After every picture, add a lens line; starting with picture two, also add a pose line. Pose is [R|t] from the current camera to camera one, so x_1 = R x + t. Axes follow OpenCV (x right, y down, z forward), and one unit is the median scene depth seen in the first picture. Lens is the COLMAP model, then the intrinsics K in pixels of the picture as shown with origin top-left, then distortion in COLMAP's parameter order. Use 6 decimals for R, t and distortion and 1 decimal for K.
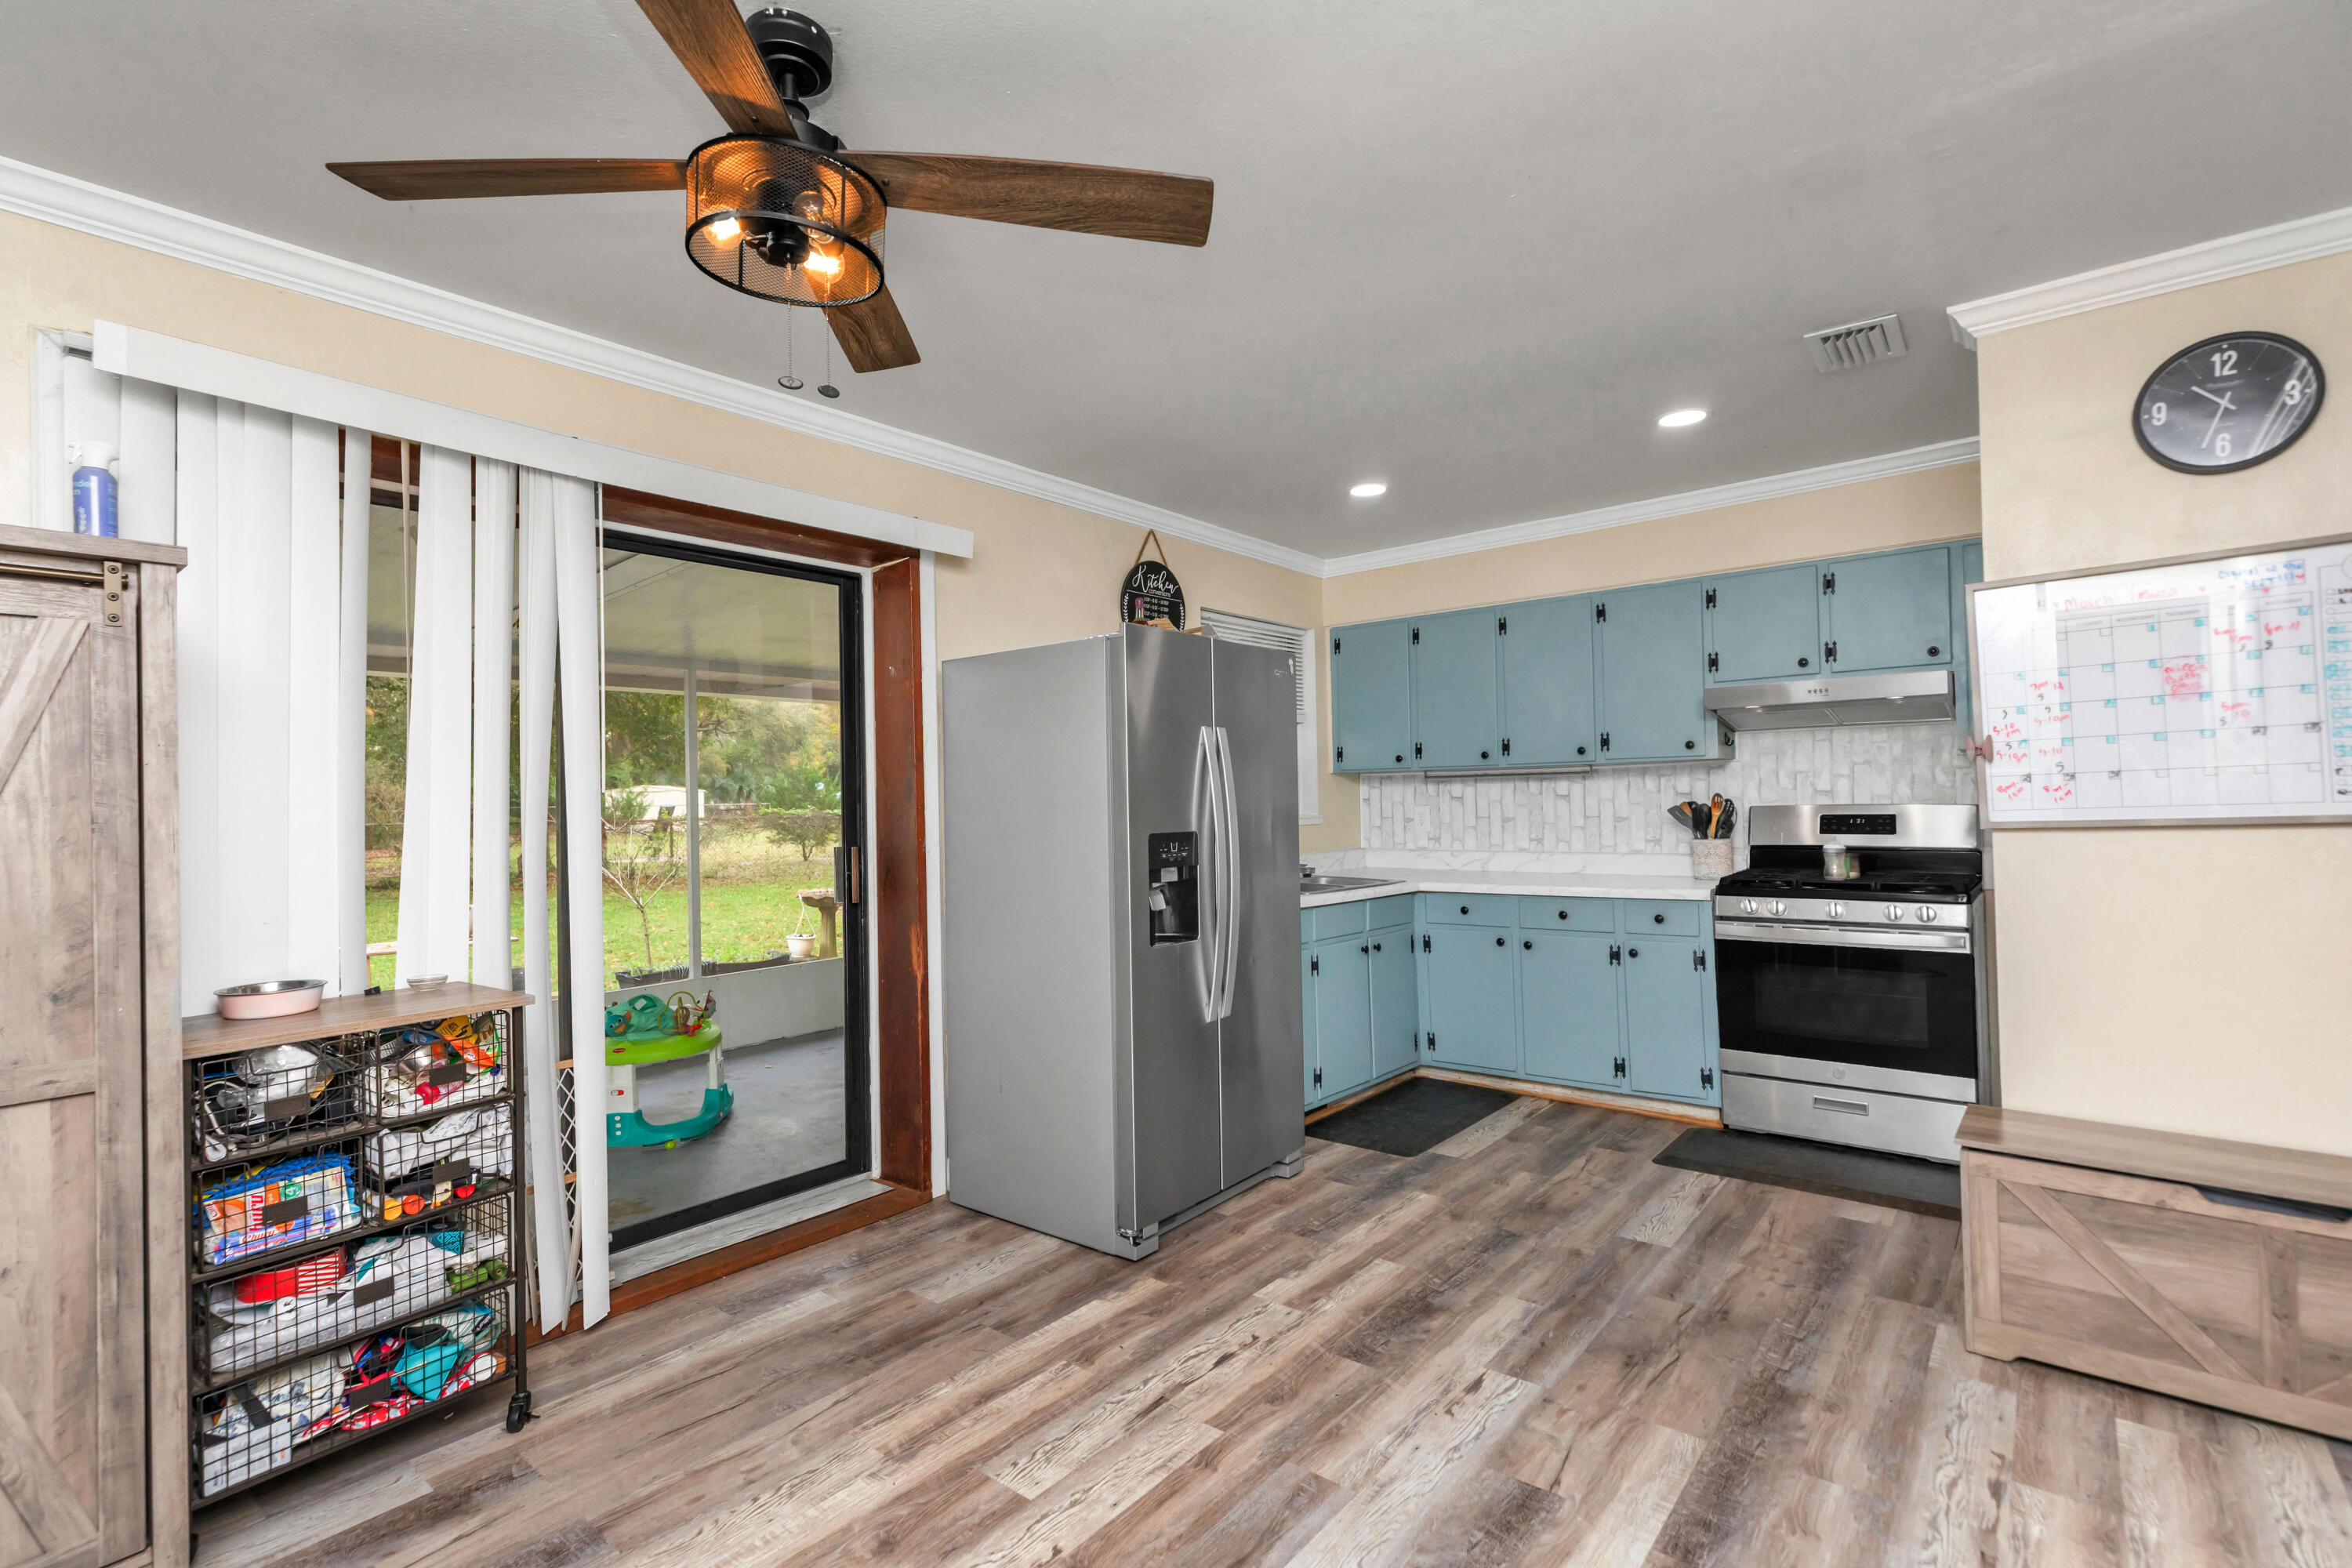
lens RADIAL K [[1096.2, 0, 1149.5], [0, 1096.2, 789.0], [0, 0, 1]] dist [0.001858, 0.000294]
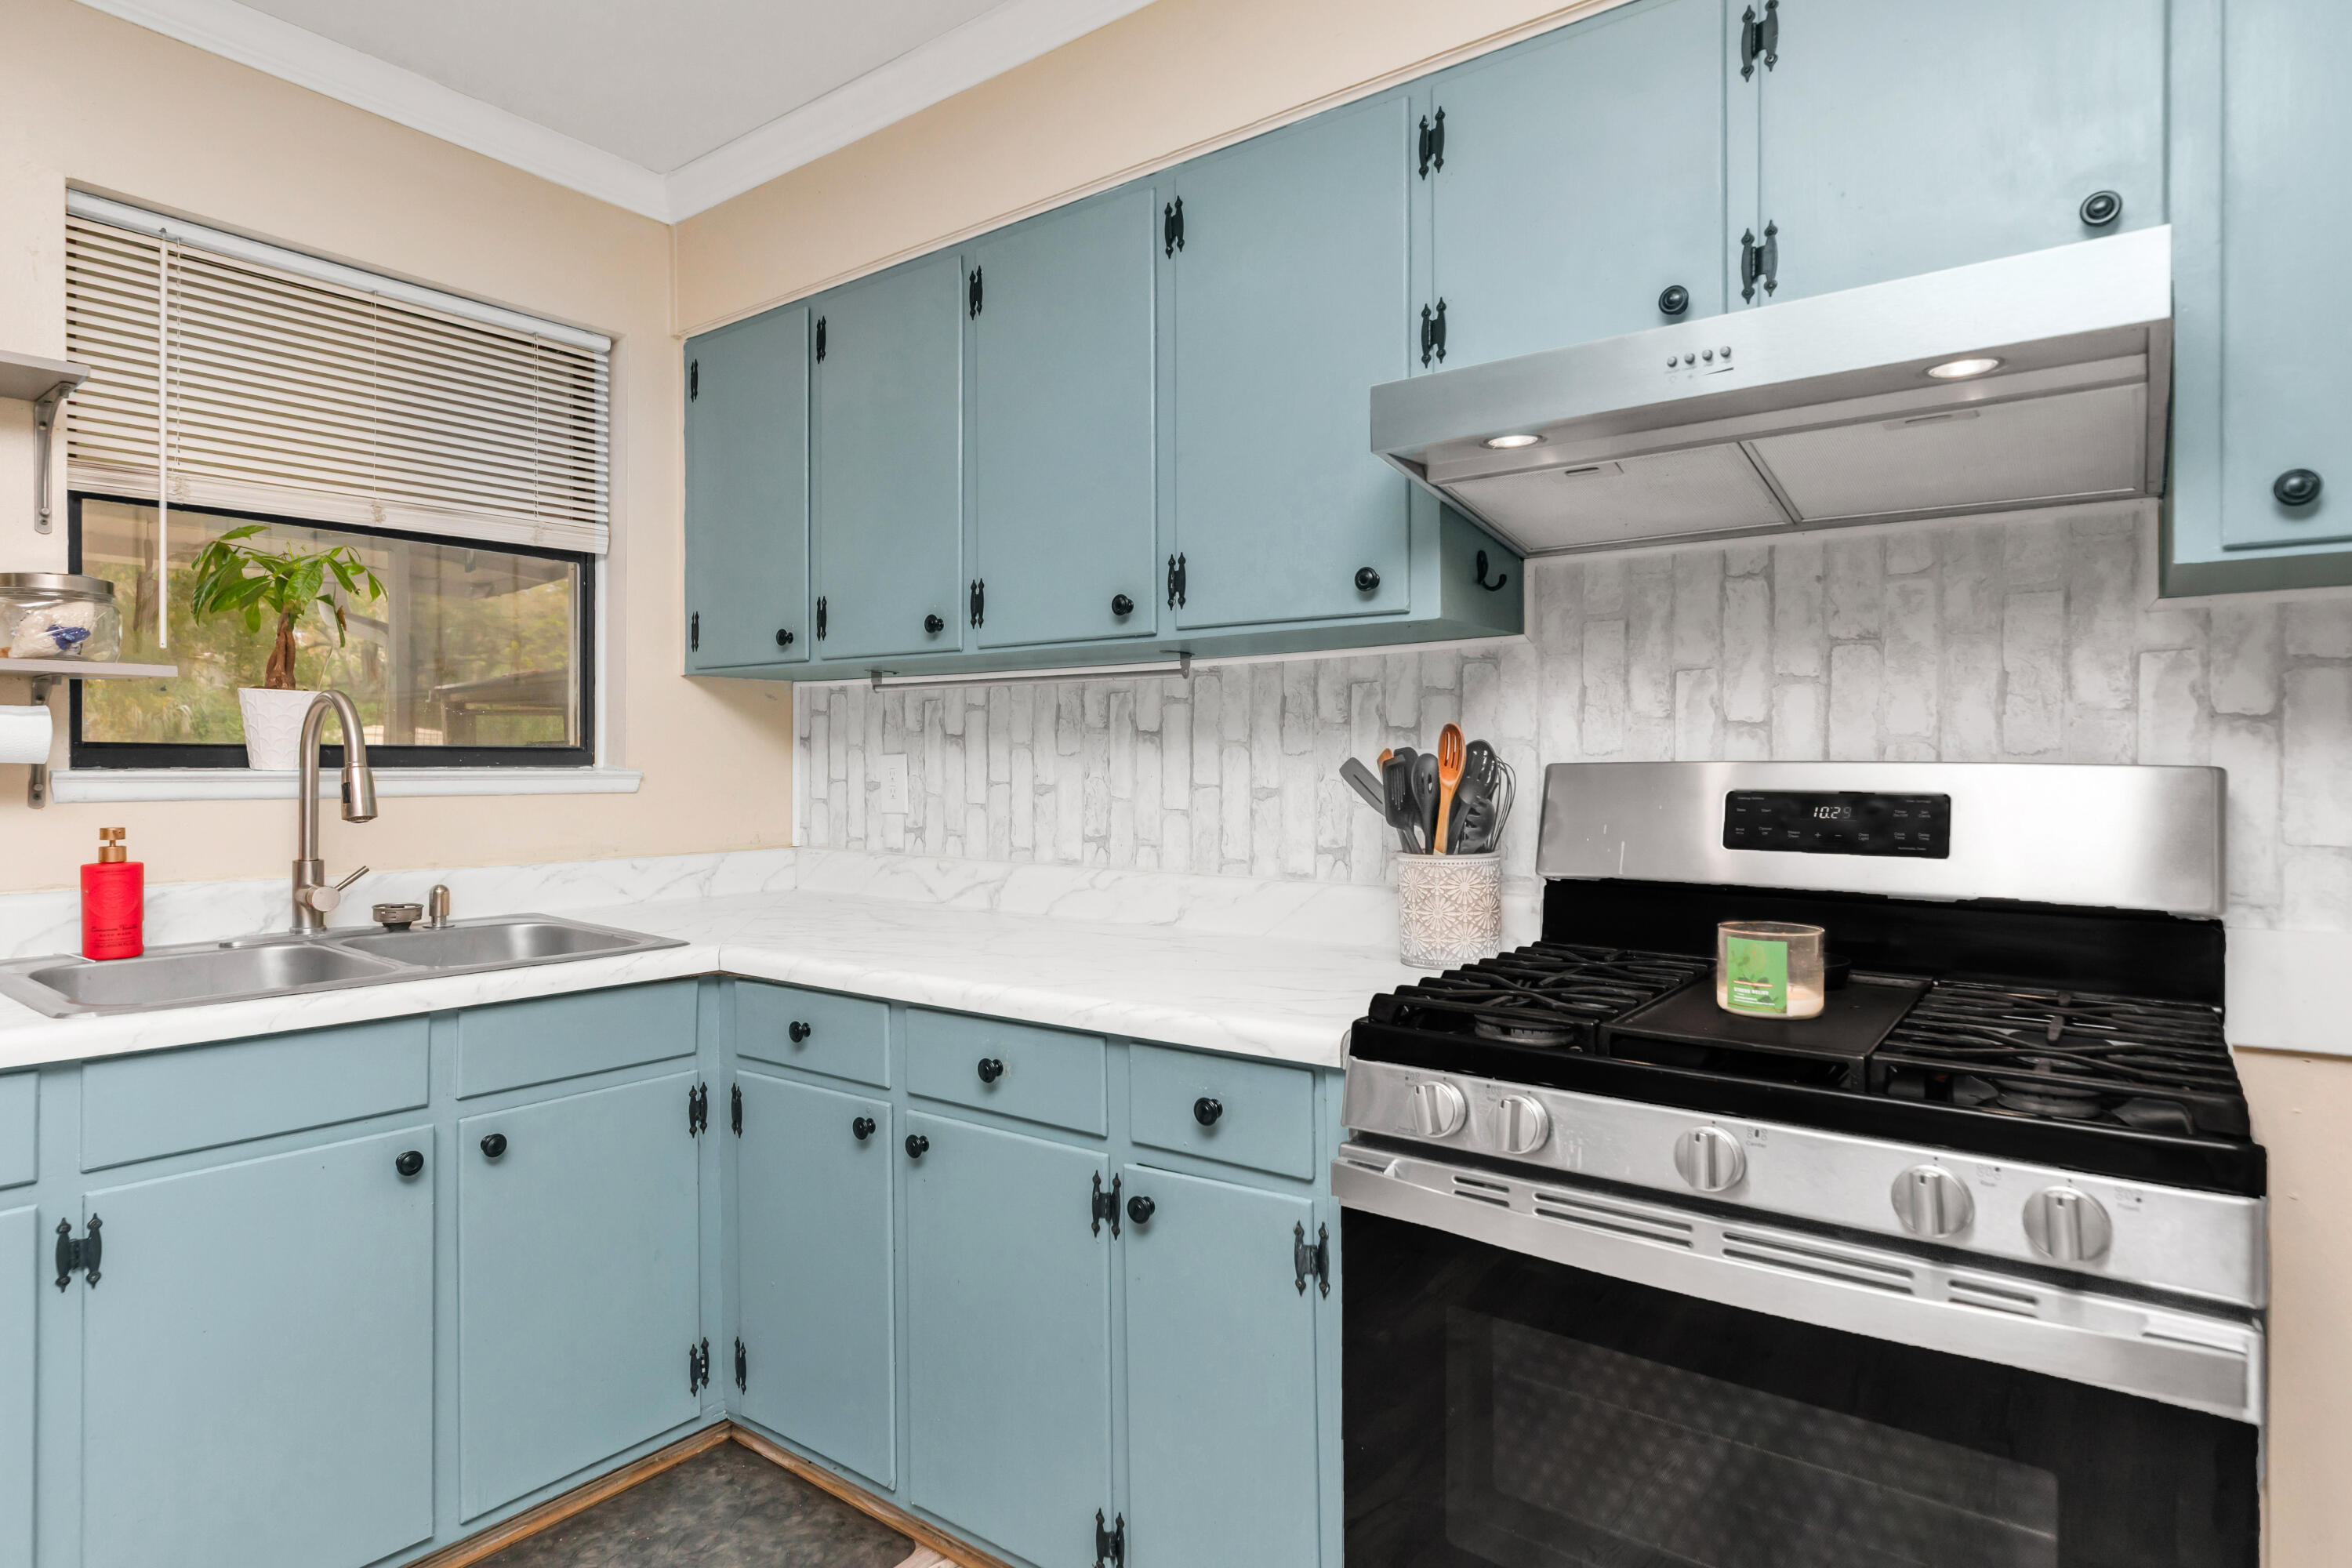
lens RADIAL K [[1260.8, 0, 1154.2], [0, 1260.8, 765.2], [0, 0, 1]] dist [0.001005, -0.000555]
pose [[0.999032, 0.019246, 0.039567, 0.470410], [-0.019817, 0.999704, 0.014085, 0.015130], [-0.039285, -0.014855, 0.999118, 0.695745]]
